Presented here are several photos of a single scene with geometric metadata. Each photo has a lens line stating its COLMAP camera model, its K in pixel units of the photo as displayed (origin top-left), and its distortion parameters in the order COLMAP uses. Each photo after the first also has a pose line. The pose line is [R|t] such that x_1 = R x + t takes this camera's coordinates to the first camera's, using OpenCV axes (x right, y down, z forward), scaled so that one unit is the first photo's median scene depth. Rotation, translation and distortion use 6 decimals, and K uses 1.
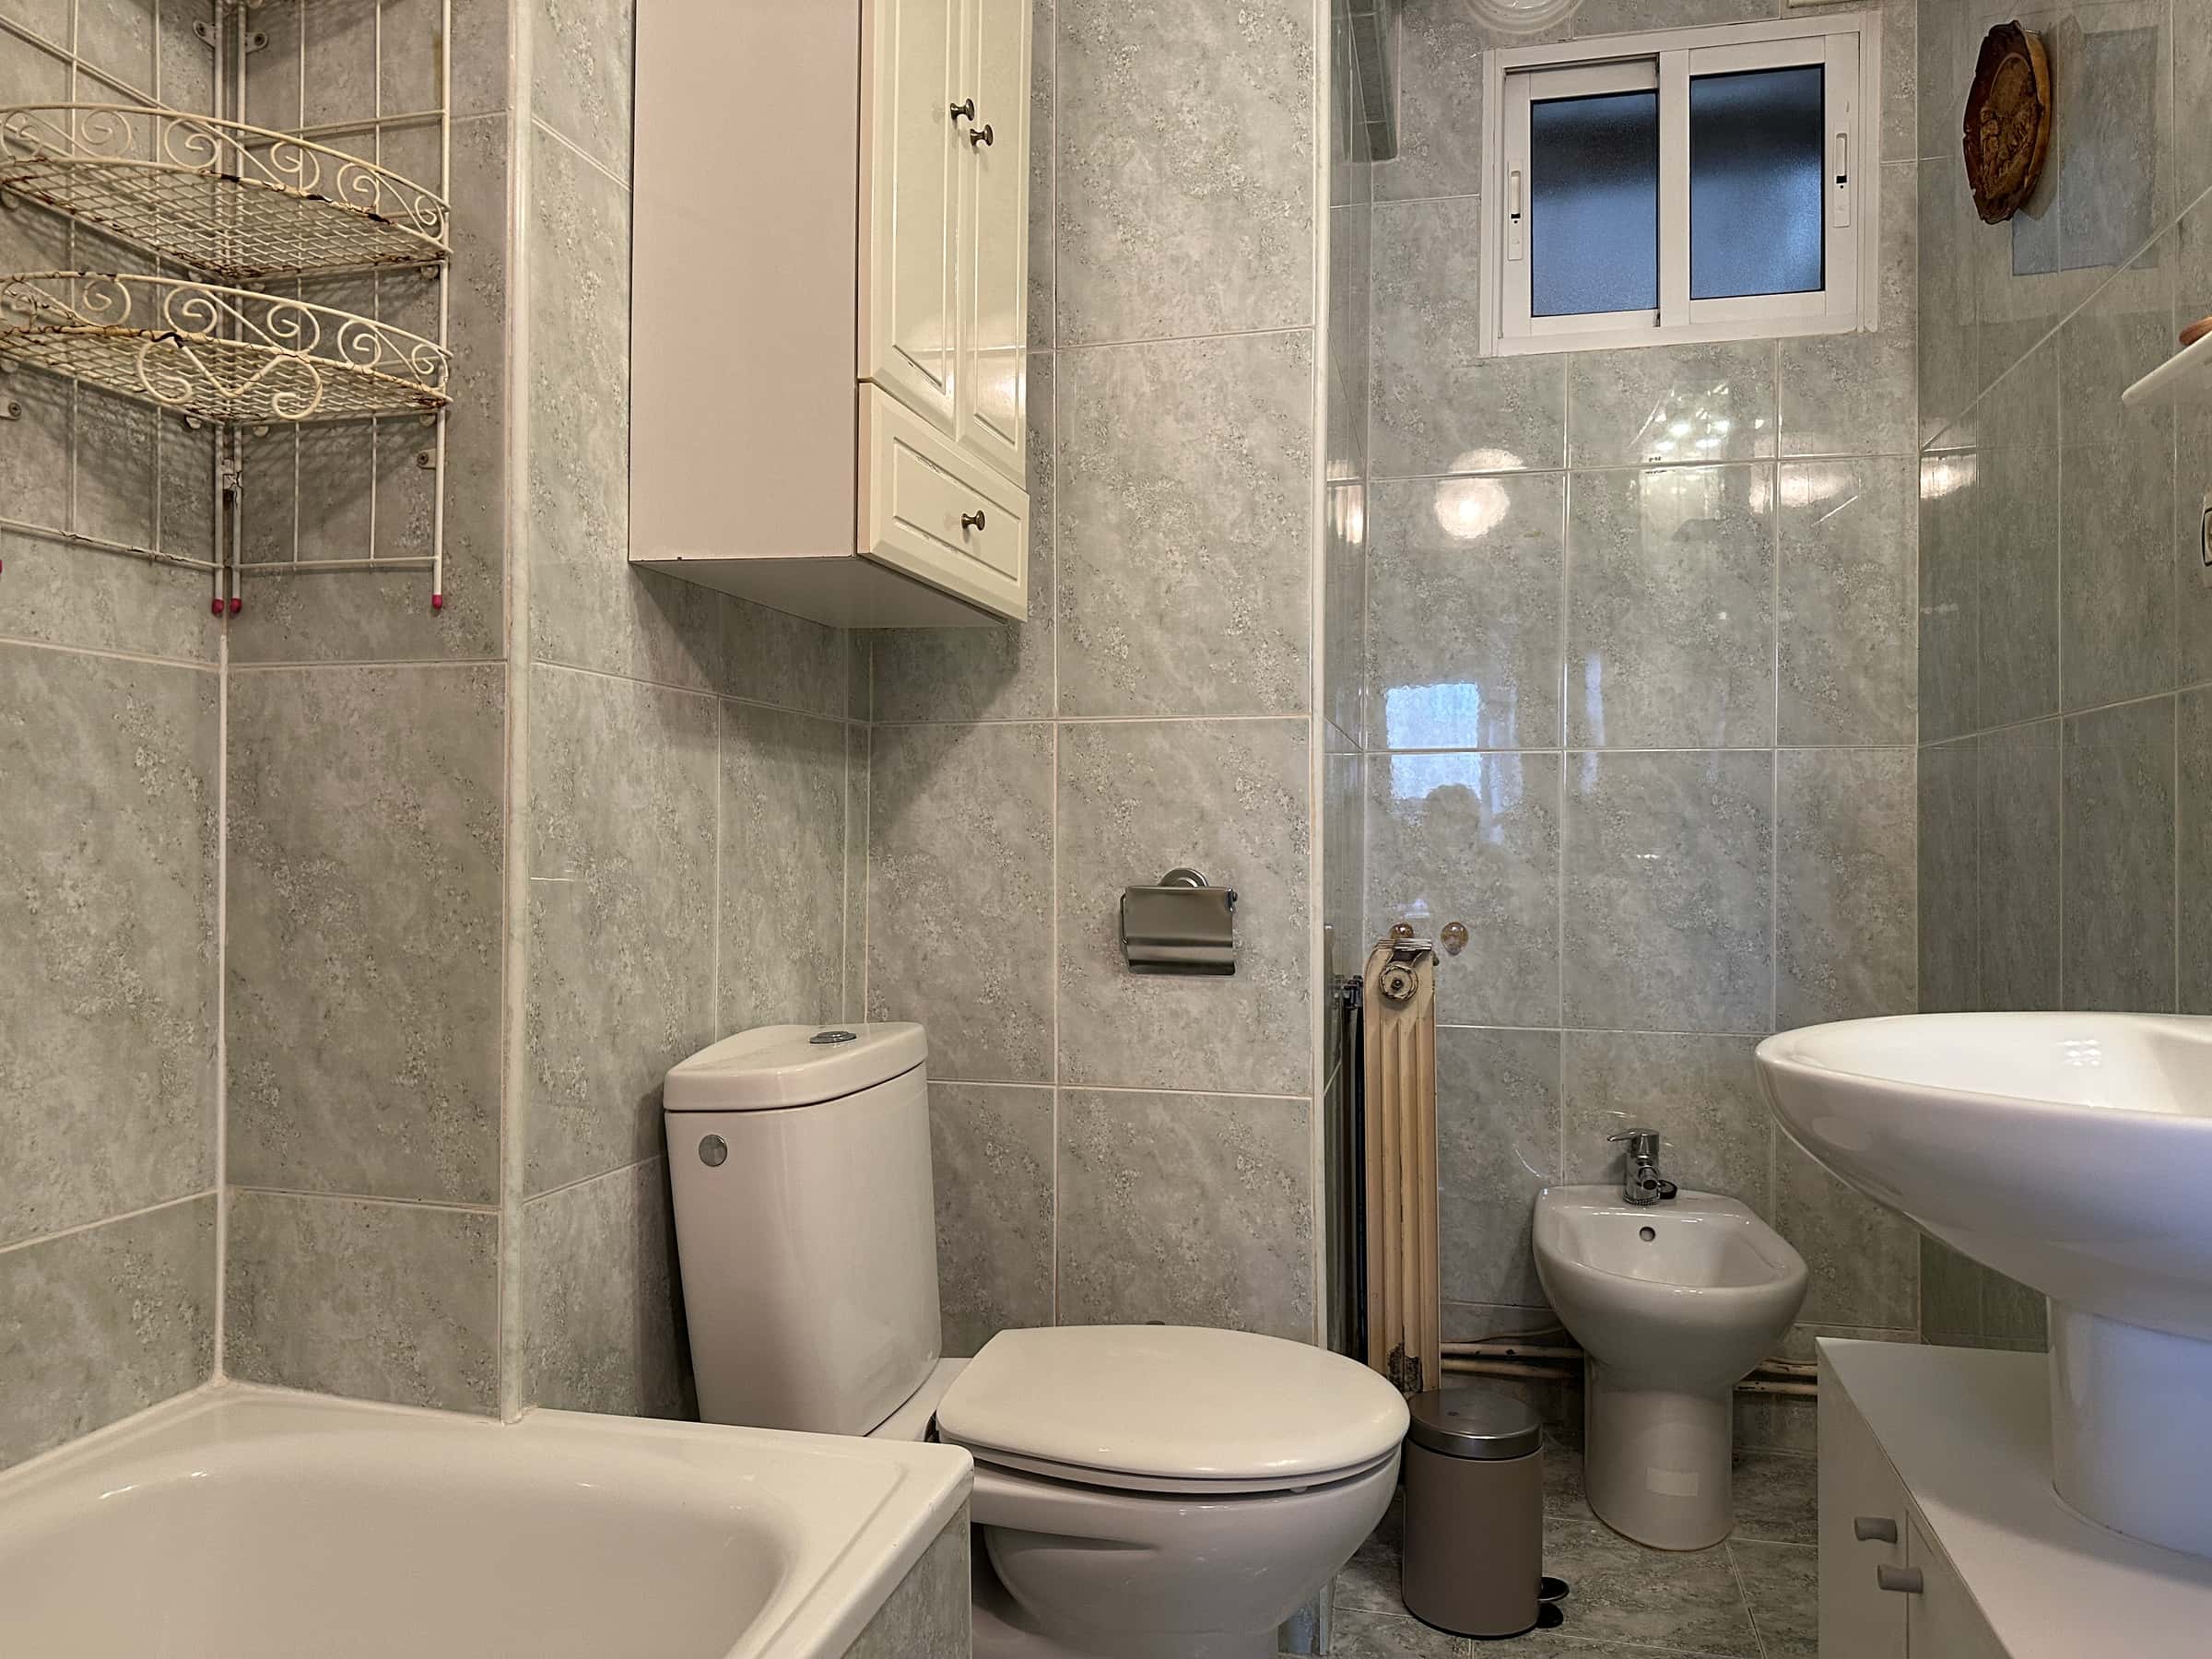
lens RADIAL K [[1567.0, 0, 1093.6], [0, 1567.0, 831.7], [0, 0, 1]] dist [0.050095, -0.065565]
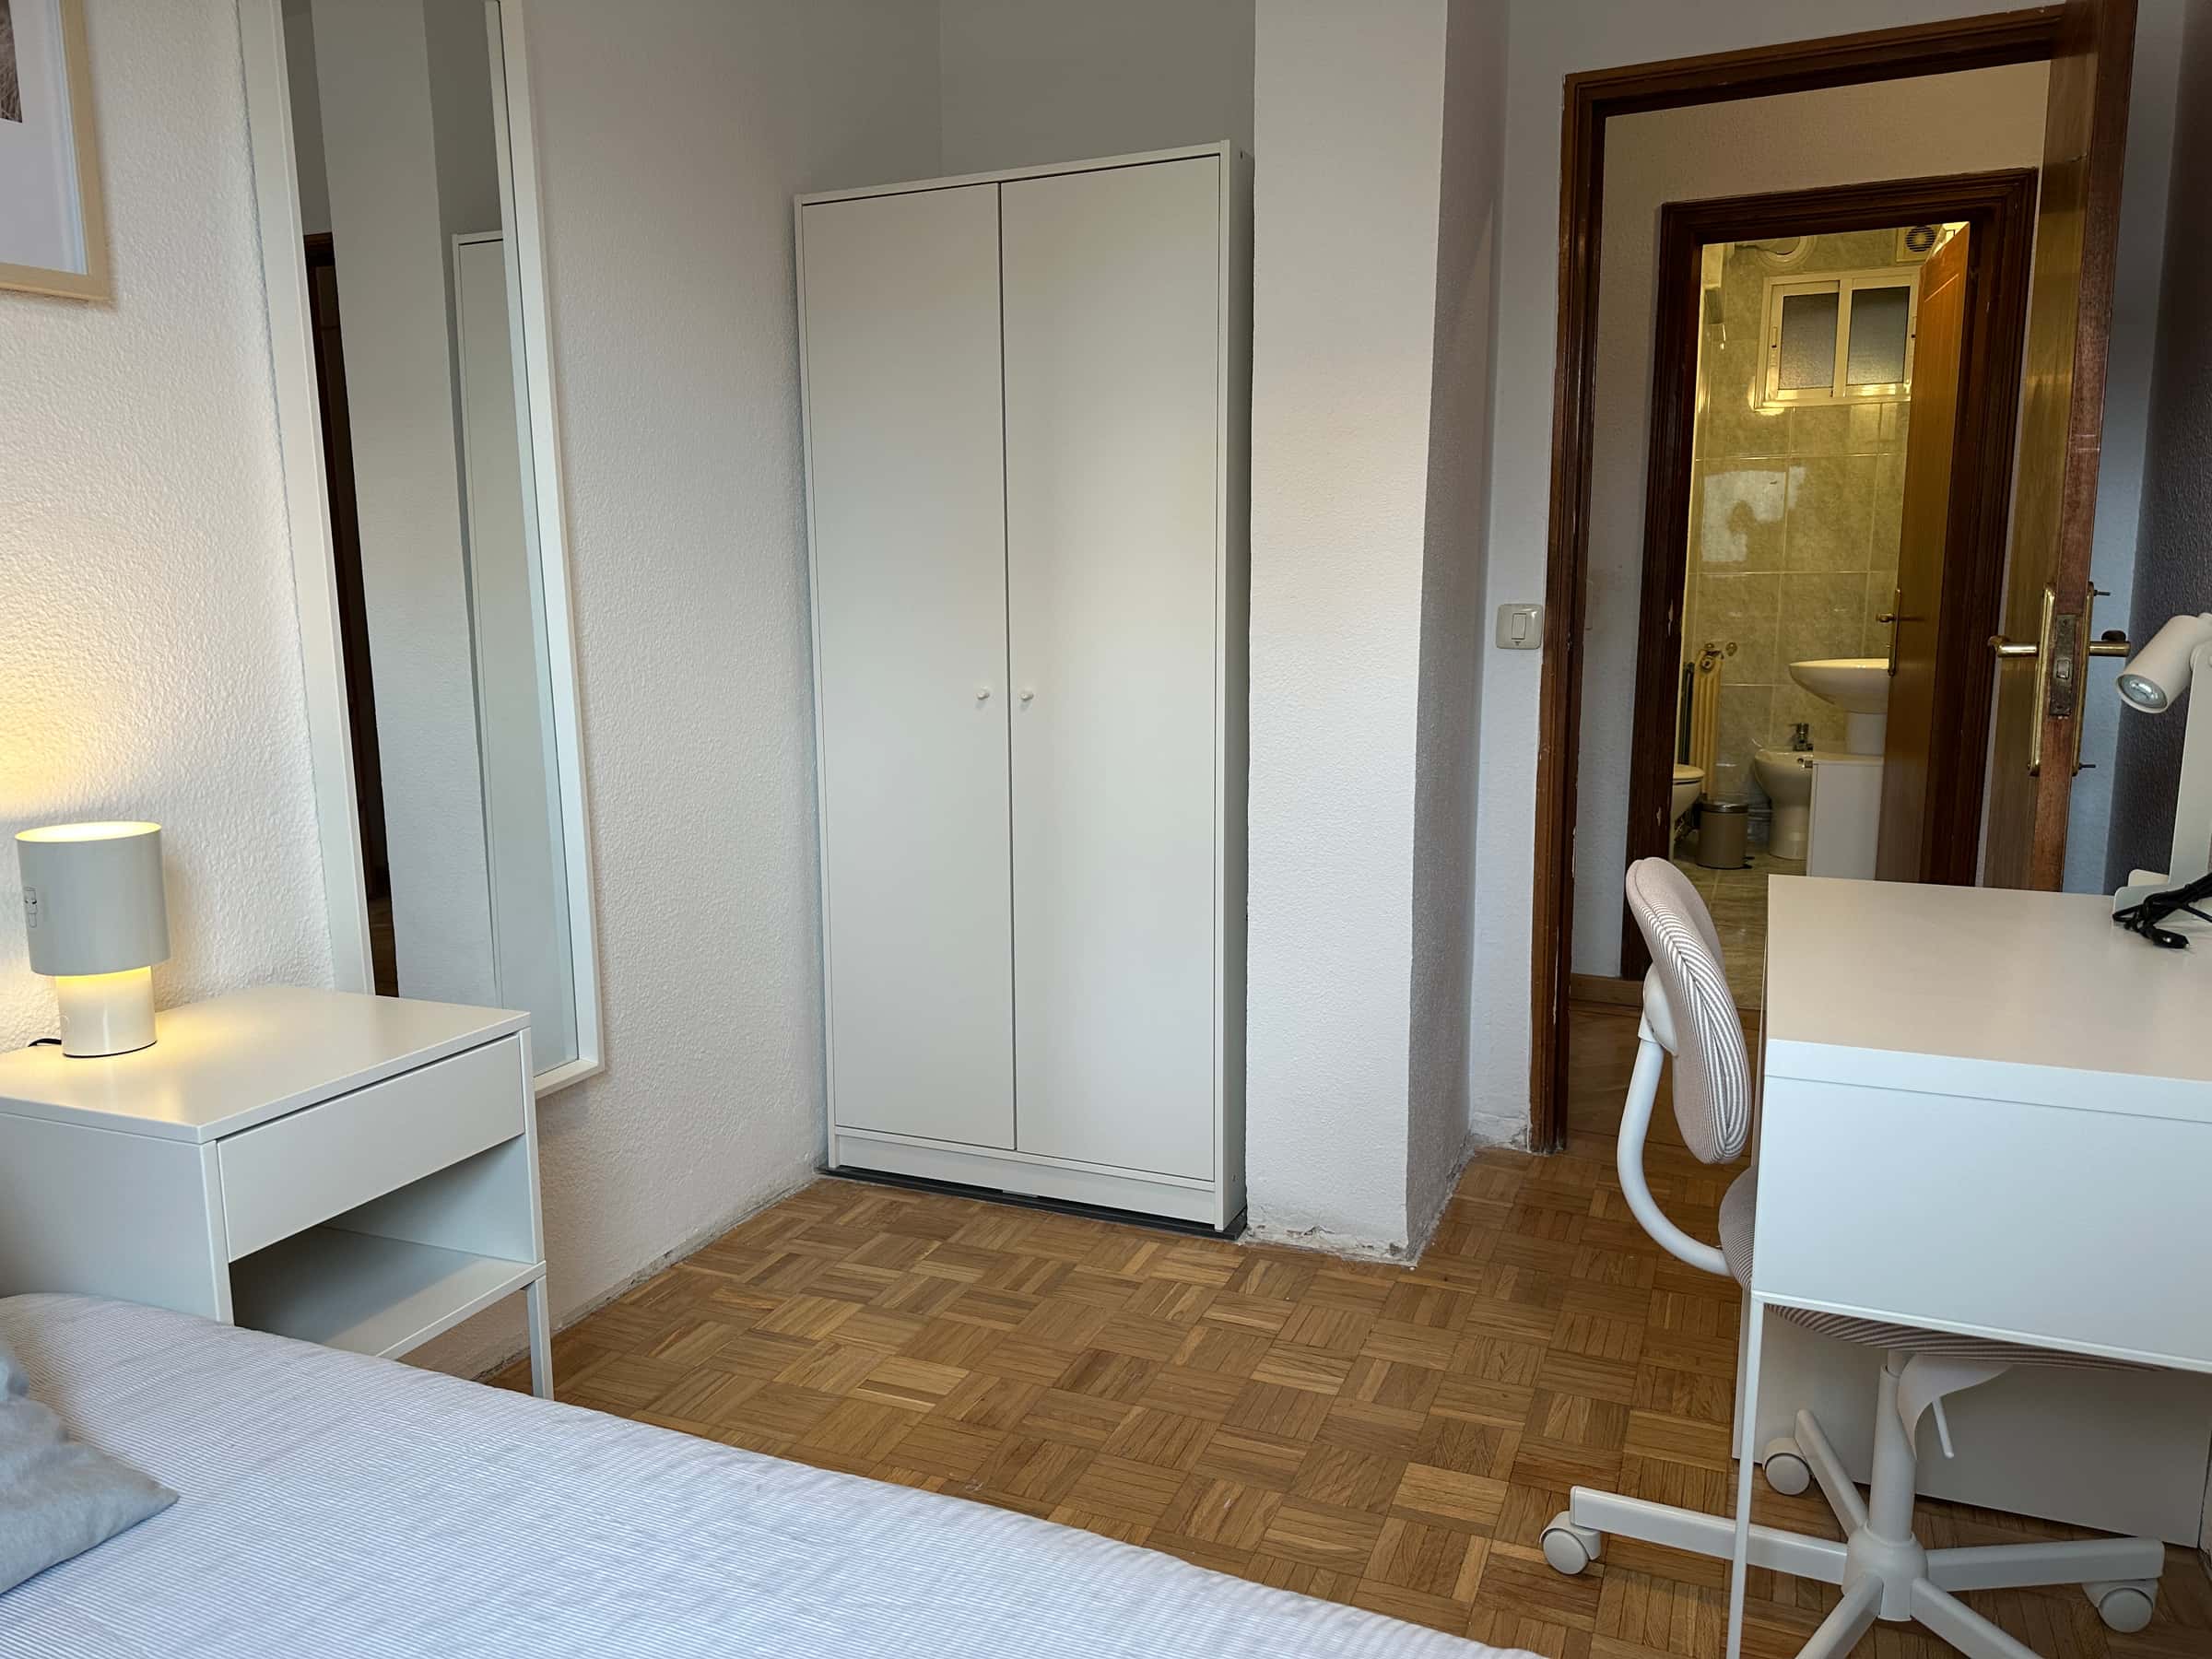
lens RADIAL K [[1567.0, 0, 1123.4], [0, 1567.0, 832.0], [0, 0, 1]] dist [0.050095, -0.065565]
pose [[0.989197, 0.016542, -0.145654, -0.356929], [0.006854, 0.987307, 0.158675, -0.049275], [0.146430, -0.157960, 0.976528, -1.642537]]
